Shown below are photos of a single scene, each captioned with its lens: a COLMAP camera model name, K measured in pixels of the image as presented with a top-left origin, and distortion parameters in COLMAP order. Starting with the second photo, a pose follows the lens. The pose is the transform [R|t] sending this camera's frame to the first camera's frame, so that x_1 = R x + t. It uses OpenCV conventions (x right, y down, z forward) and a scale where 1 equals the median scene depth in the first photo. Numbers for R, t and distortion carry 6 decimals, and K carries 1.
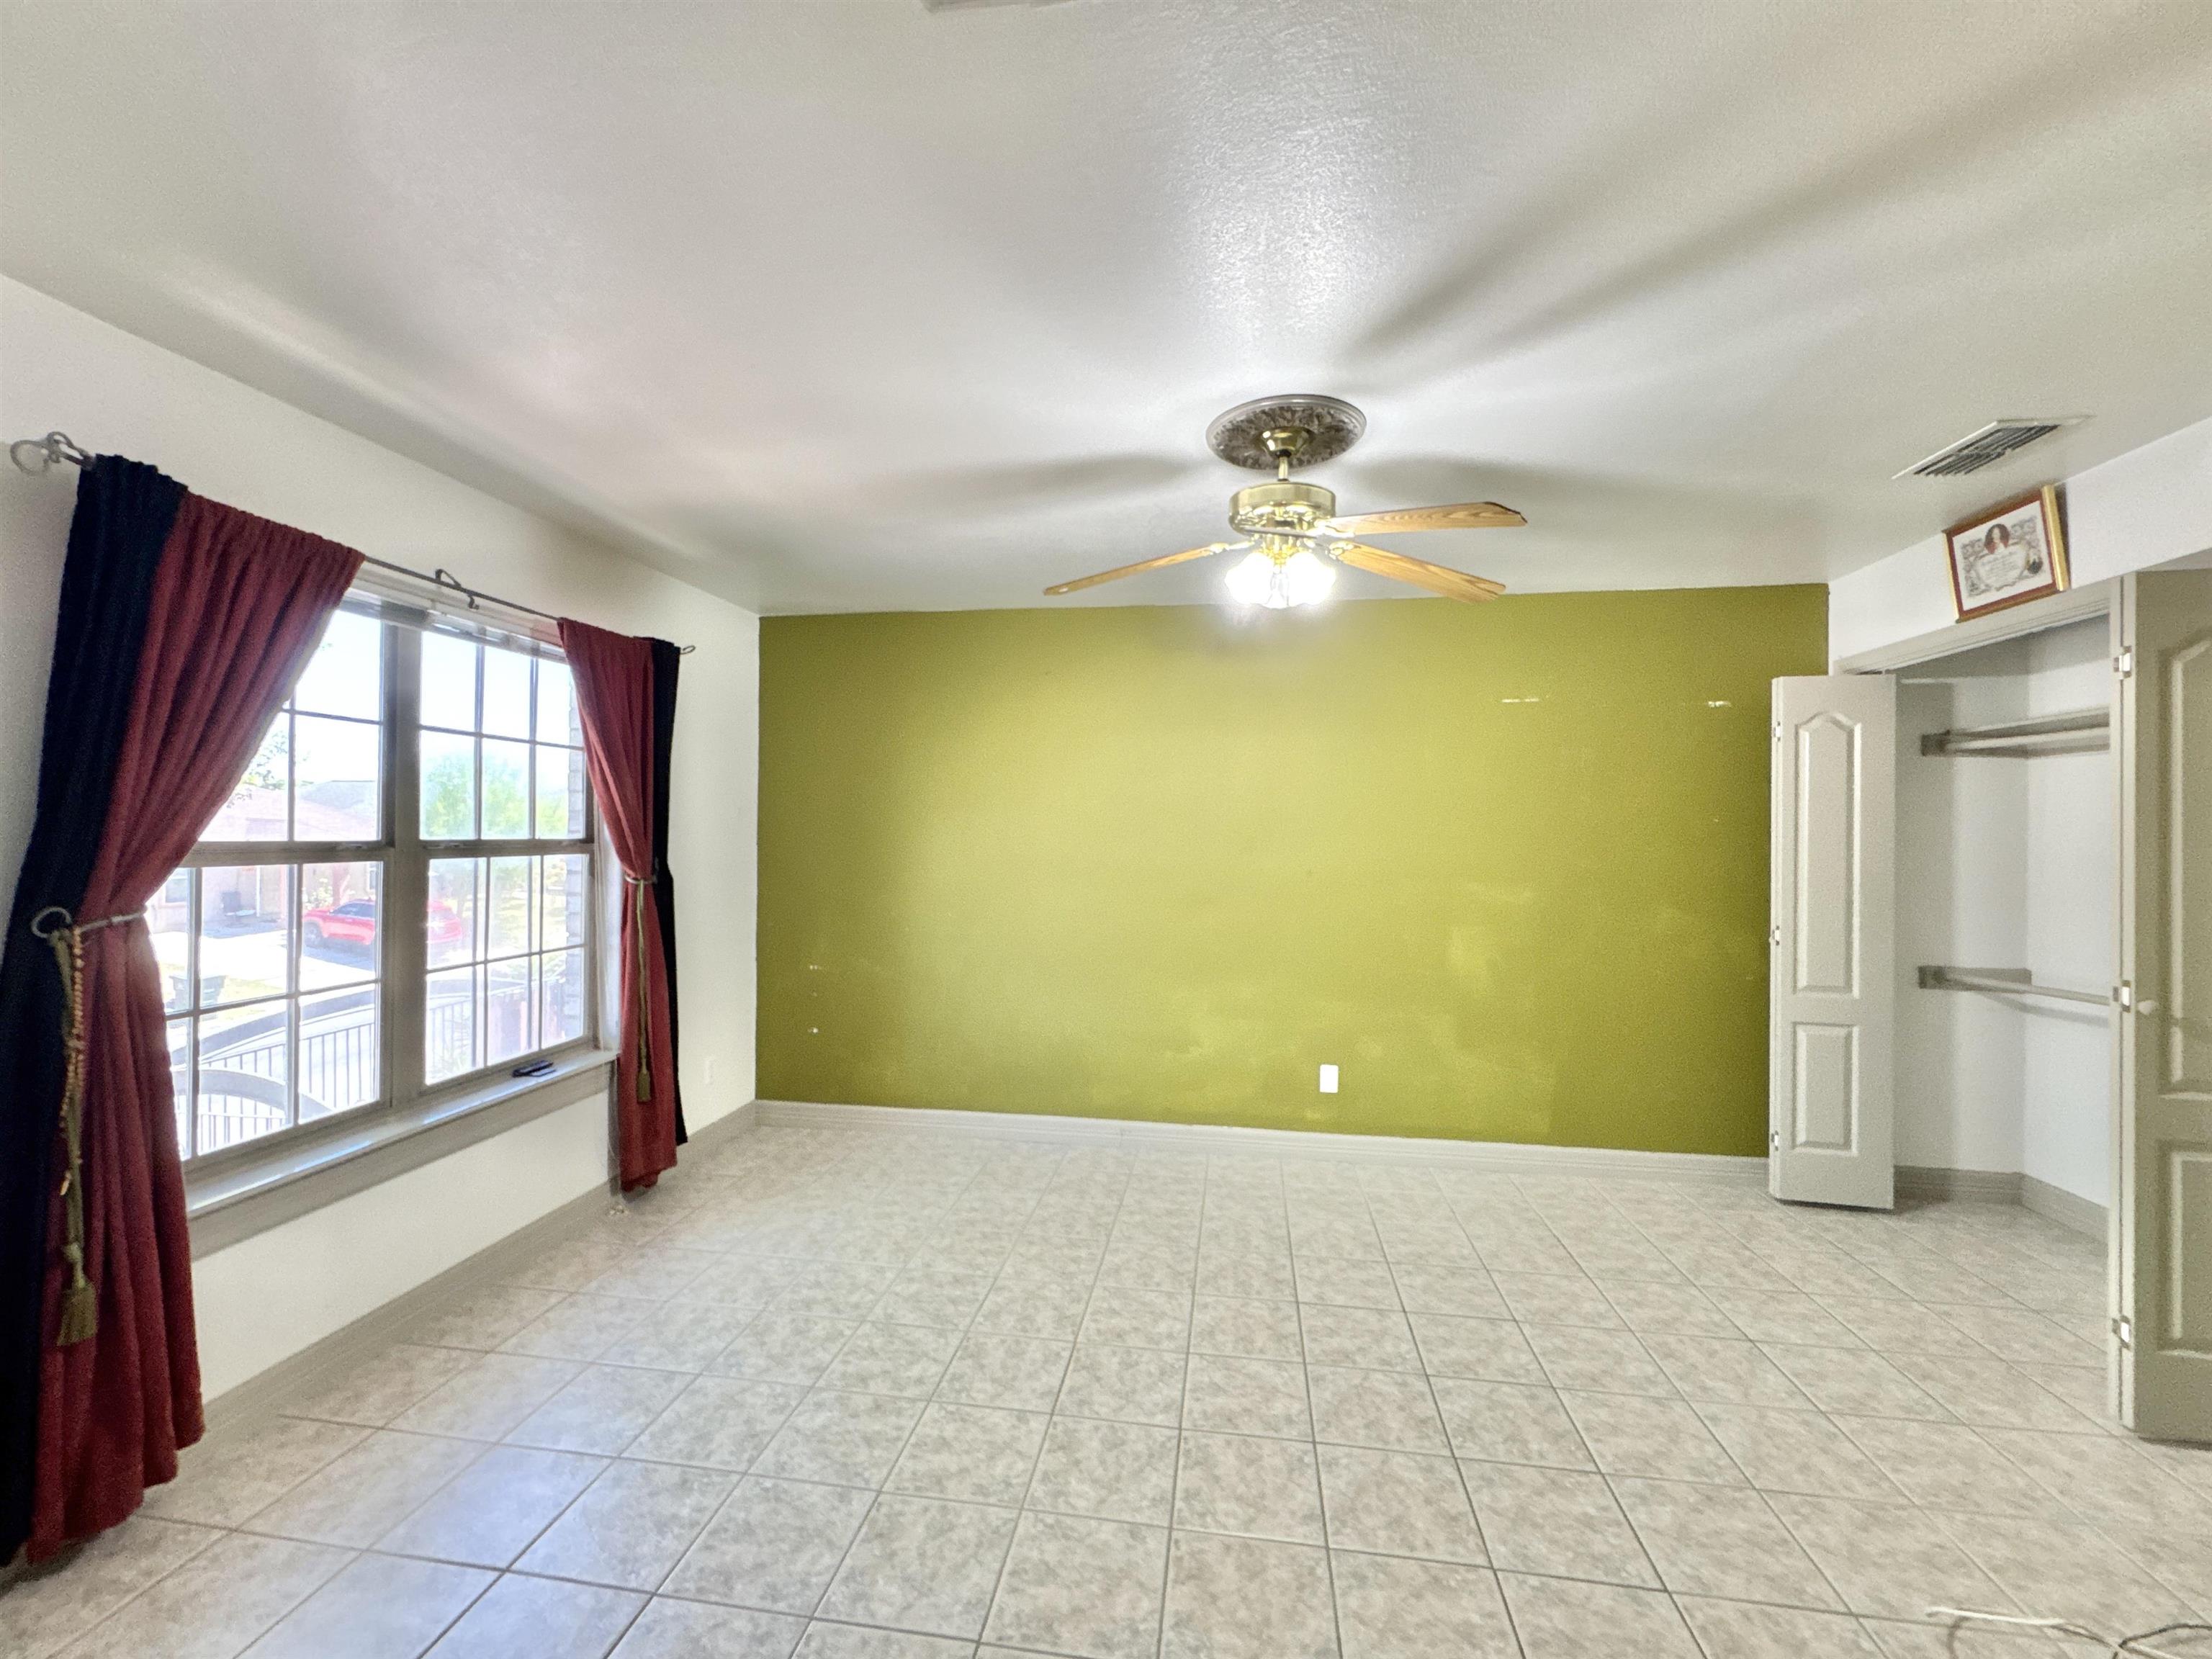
lens RADIAL K [[886.4, 0, 1104.7], [0, 886.4, 822.7], [0, 0, 1]] dist [-0.003611, 0.000875]
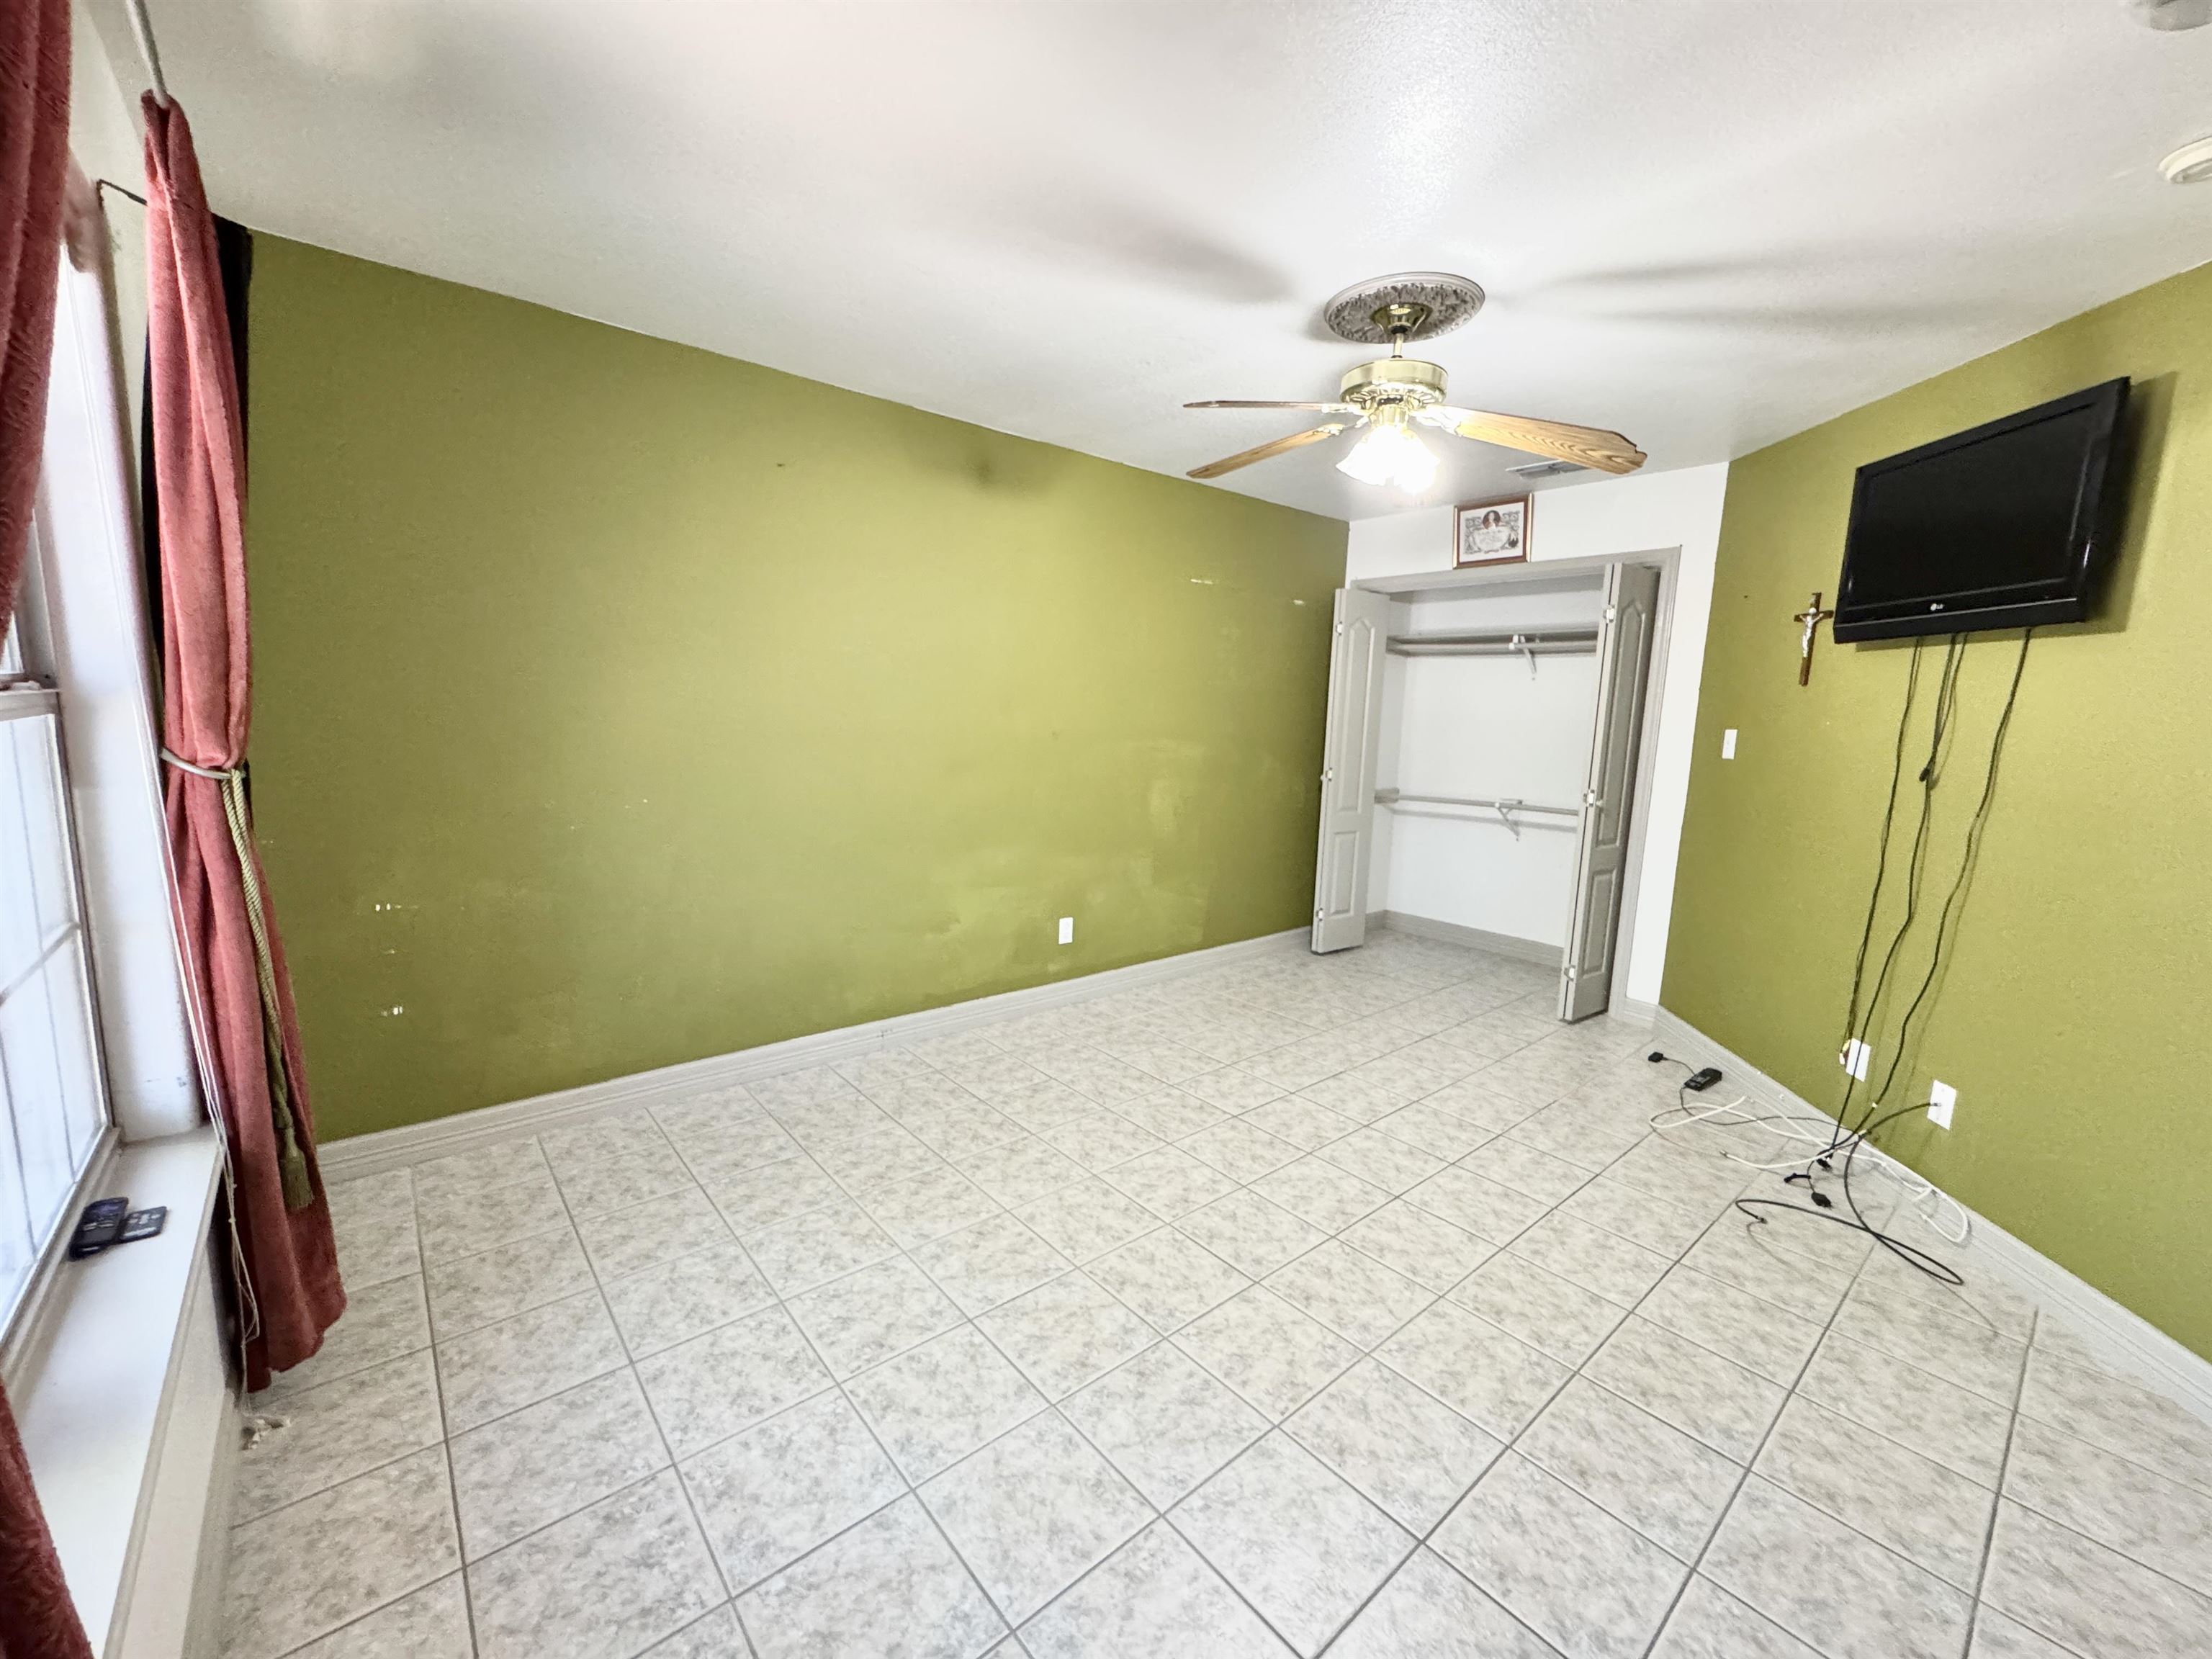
lens RADIAL K [[886.4, 0, 1104.7], [0, 886.4, 822.7], [0, 0, 1]] dist [-0.003611, 0.000875]
pose [[0.656658, -0.088115, 0.749024, -0.647091], [-0.038501, 0.987940, 0.149975, 0.004855], [-0.753205, -0.127321, 0.645346, 0.401236]]
